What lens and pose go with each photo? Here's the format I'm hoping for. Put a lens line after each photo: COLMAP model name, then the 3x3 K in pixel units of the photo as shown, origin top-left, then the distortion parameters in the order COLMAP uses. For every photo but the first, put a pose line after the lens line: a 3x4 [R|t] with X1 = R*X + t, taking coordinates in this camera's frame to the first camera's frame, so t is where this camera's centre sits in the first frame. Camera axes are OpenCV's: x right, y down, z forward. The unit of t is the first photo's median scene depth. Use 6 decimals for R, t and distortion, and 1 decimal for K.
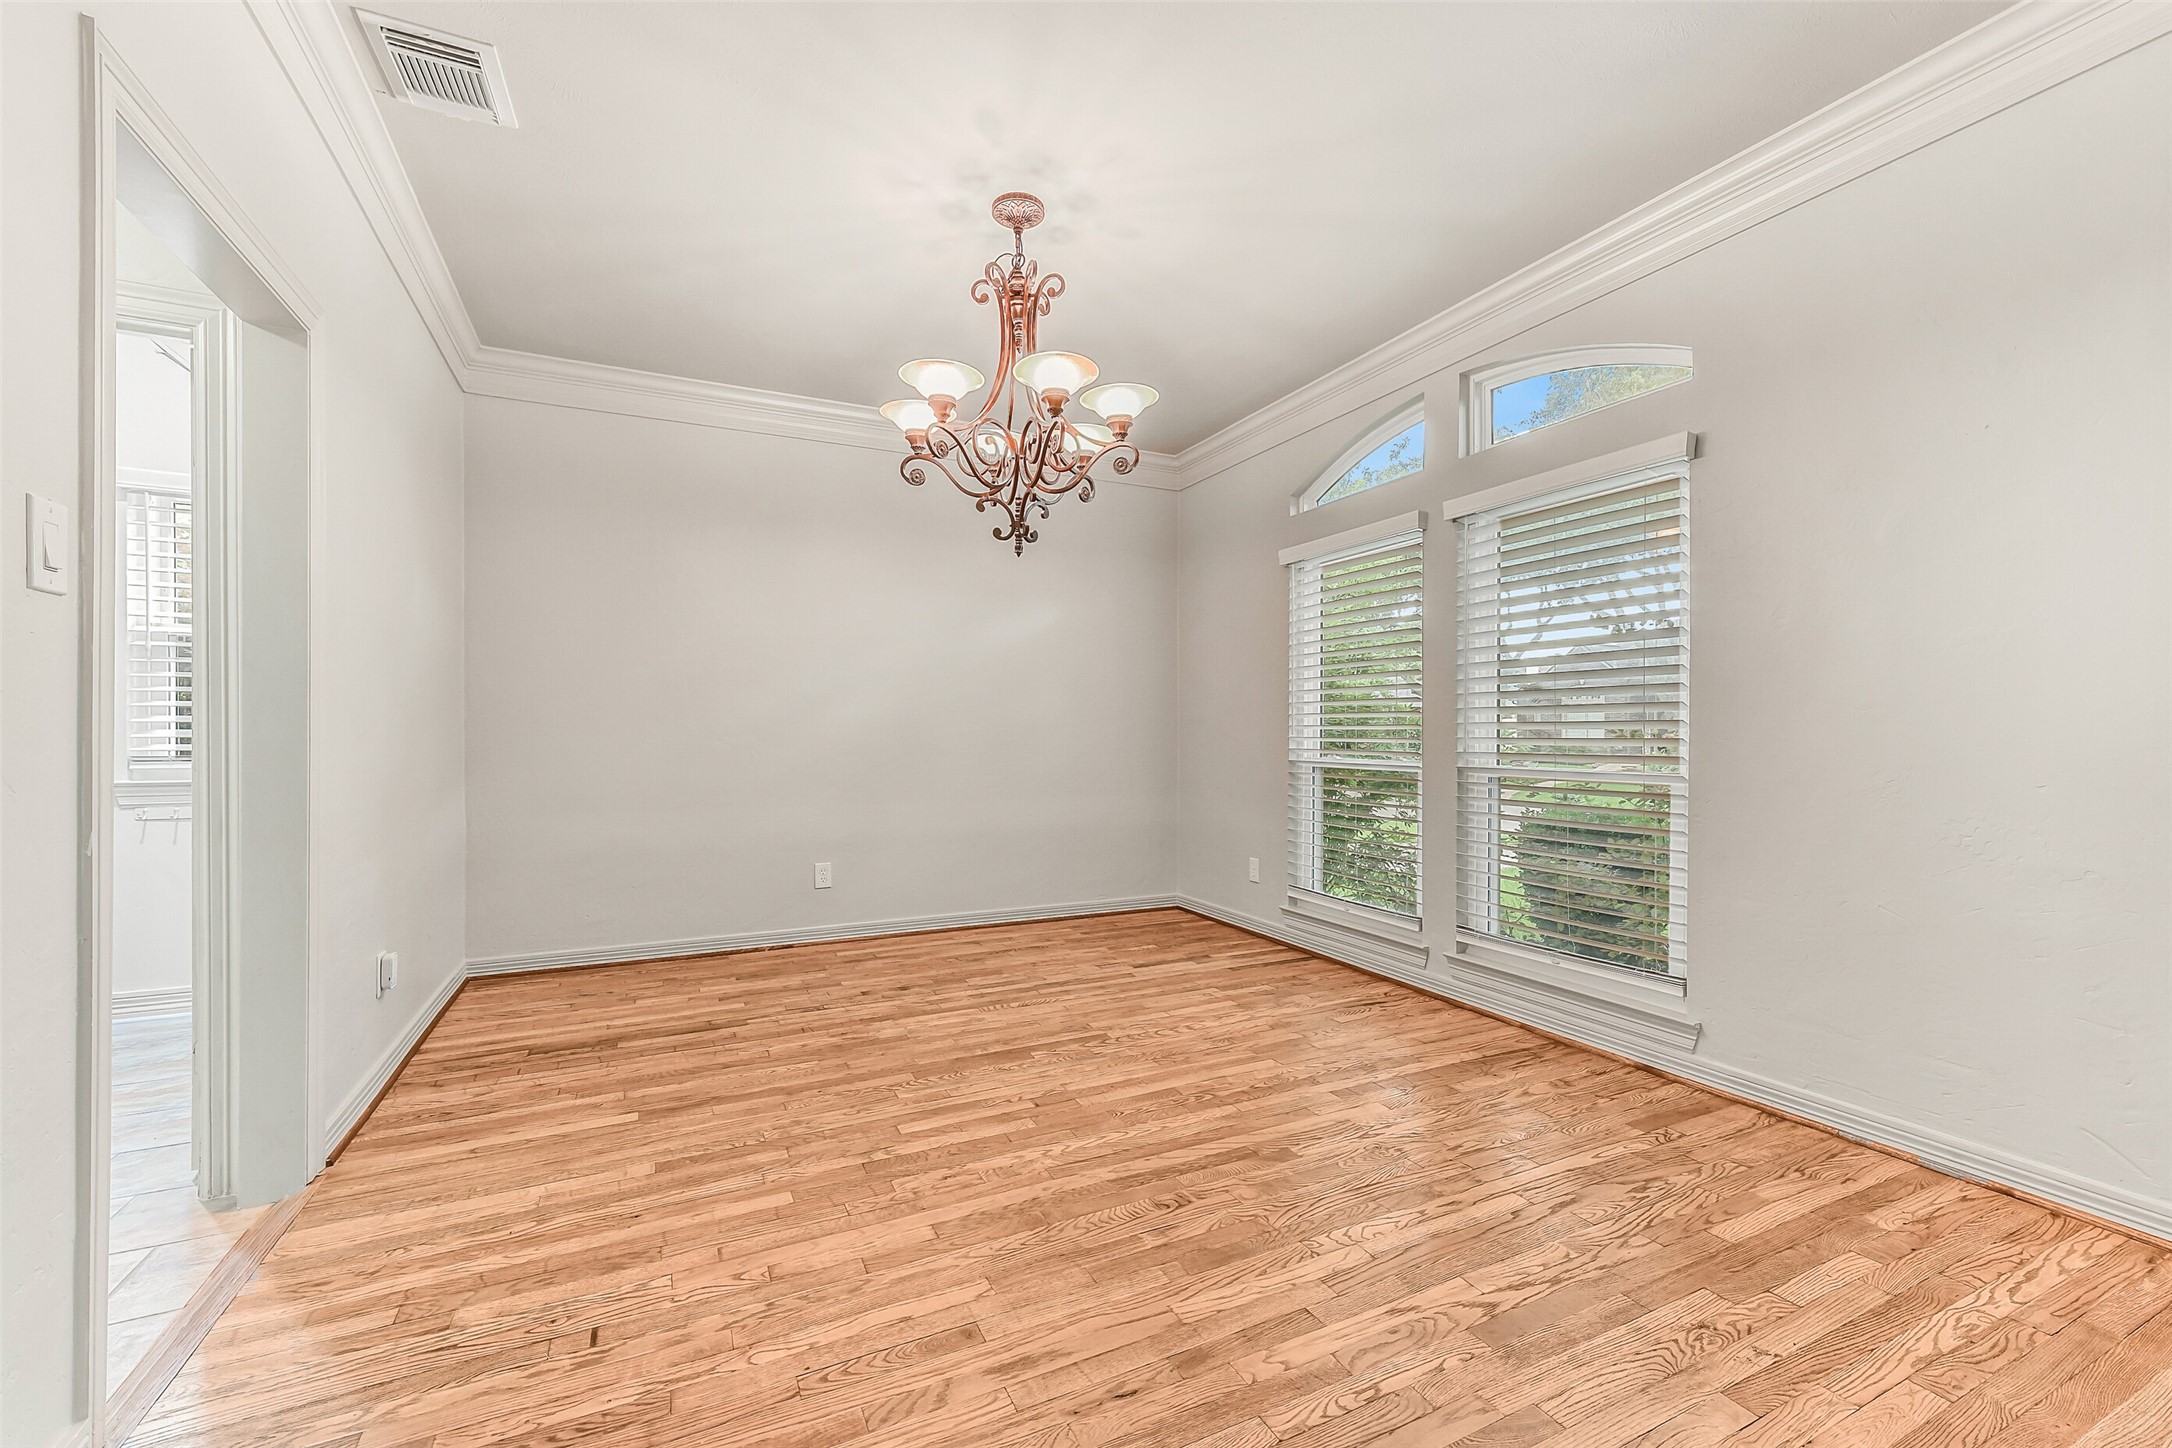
lens RADIAL K [[914.1, 0, 1092.0], [0, 914.1, 716.9], [0, 0, 1]] dist [0.009180, -0.000109]
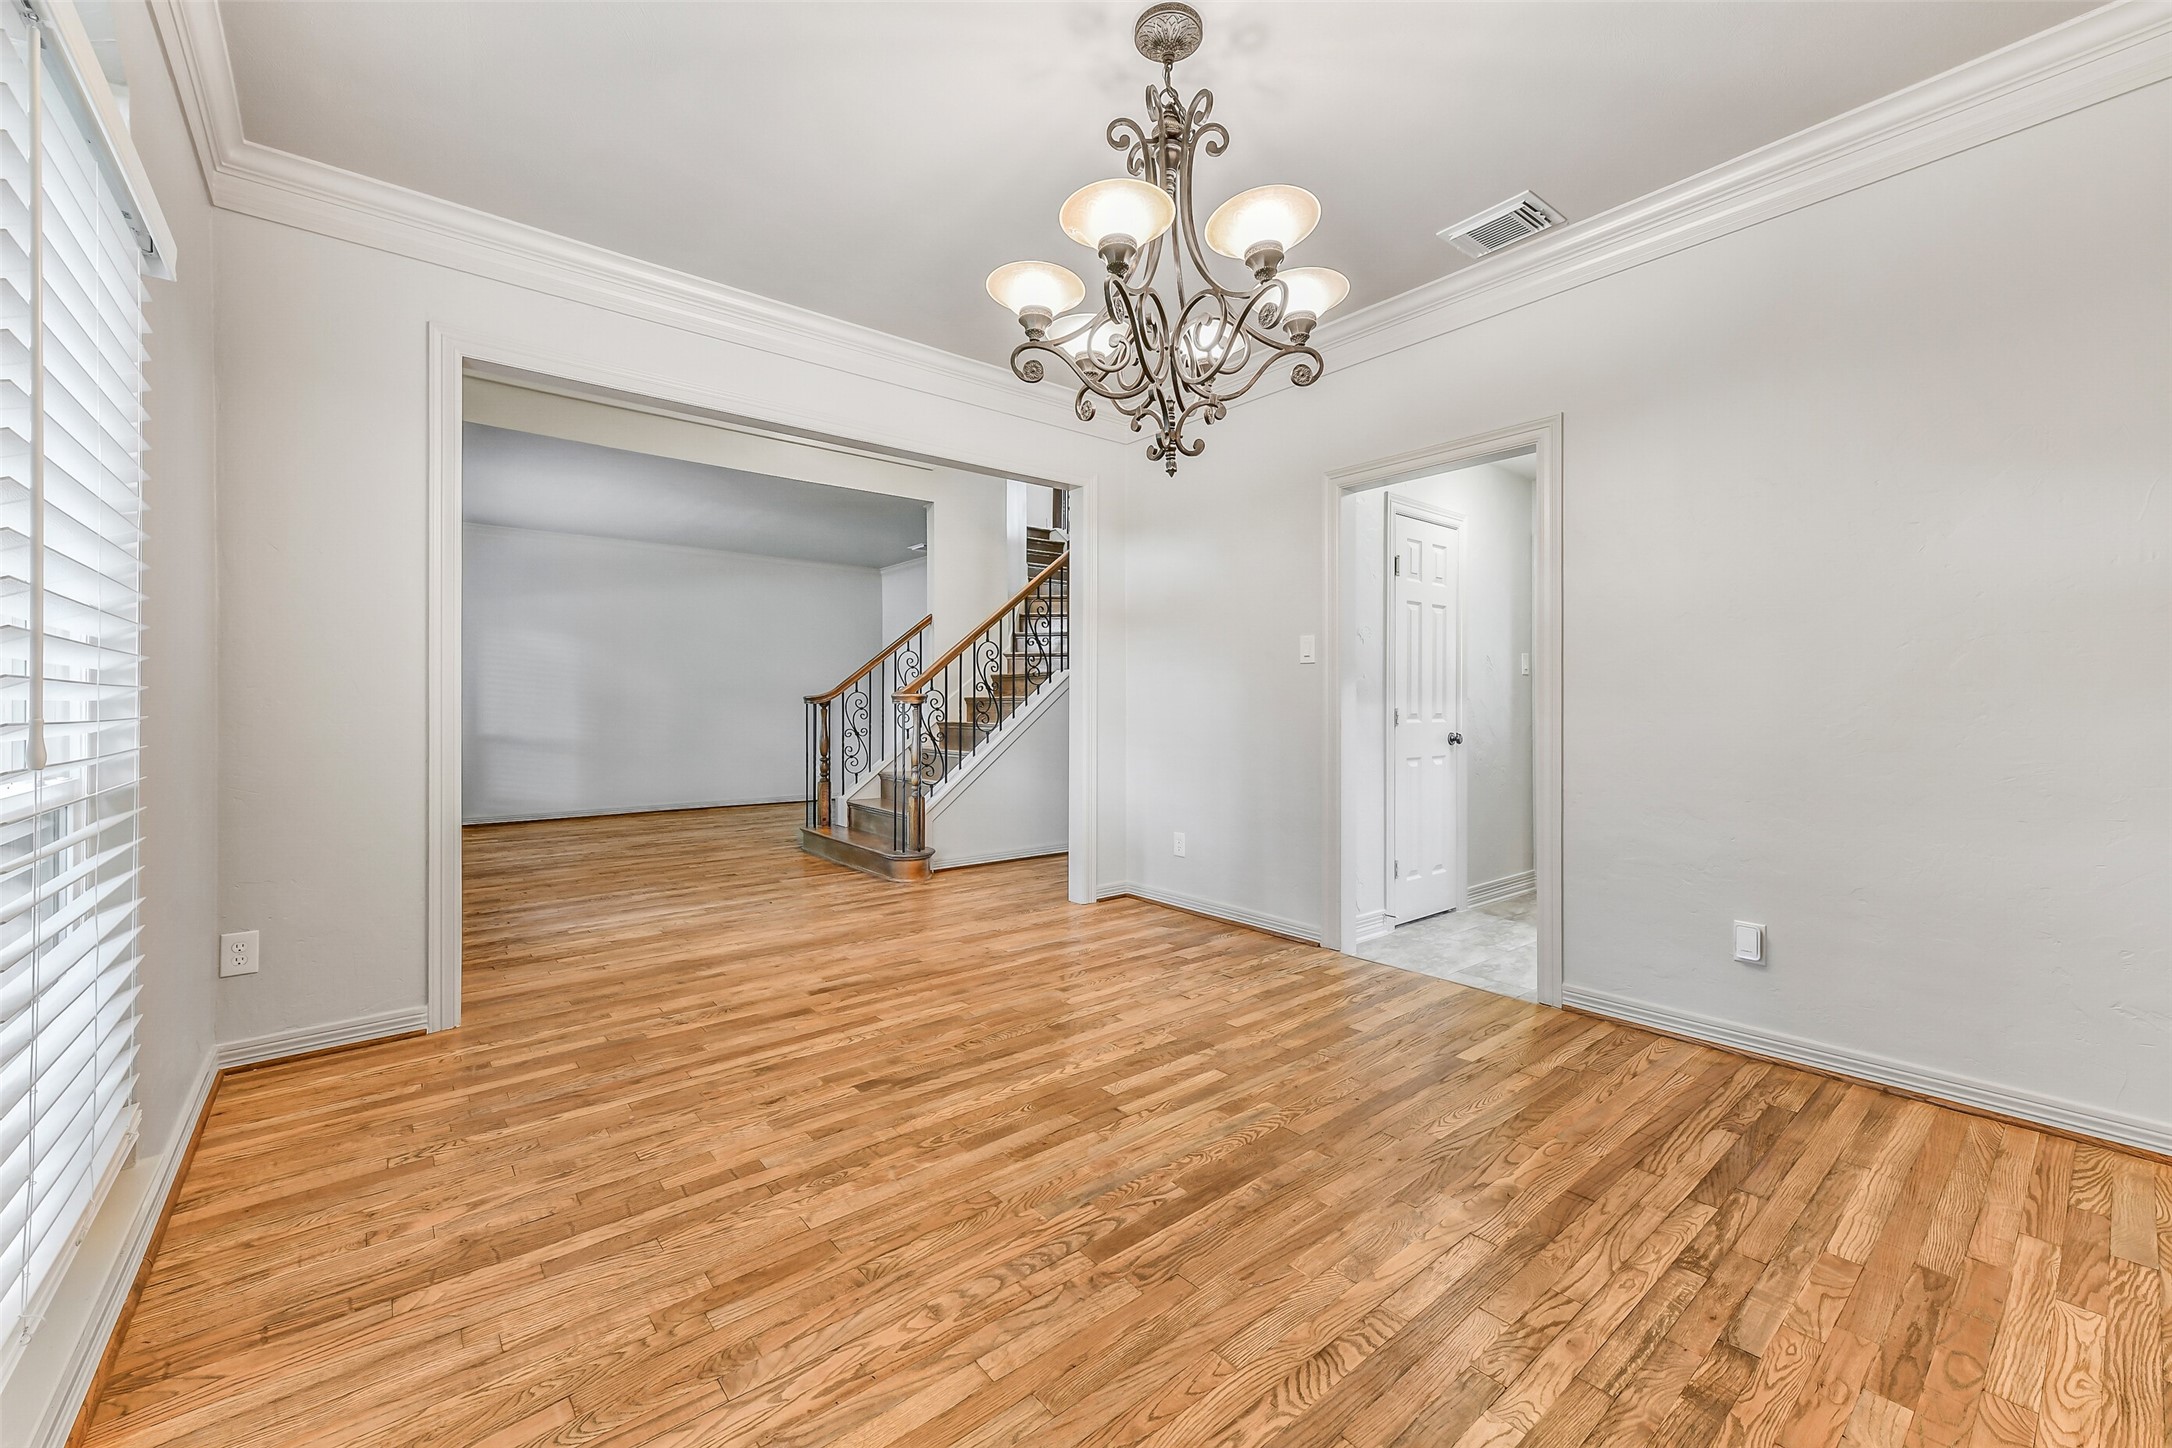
lens RADIAL K [[866.6, 0, 1088.8], [0, 866.6, 716.2], [0, 0, 1]] dist [0.015966, -0.000195]
pose [[-0.973410, 0.003188, -0.229046, 0.162913], [0.004569, 0.999974, -0.005498, 0.031142], [0.229022, -0.006399, -0.973400, 1.807356]]
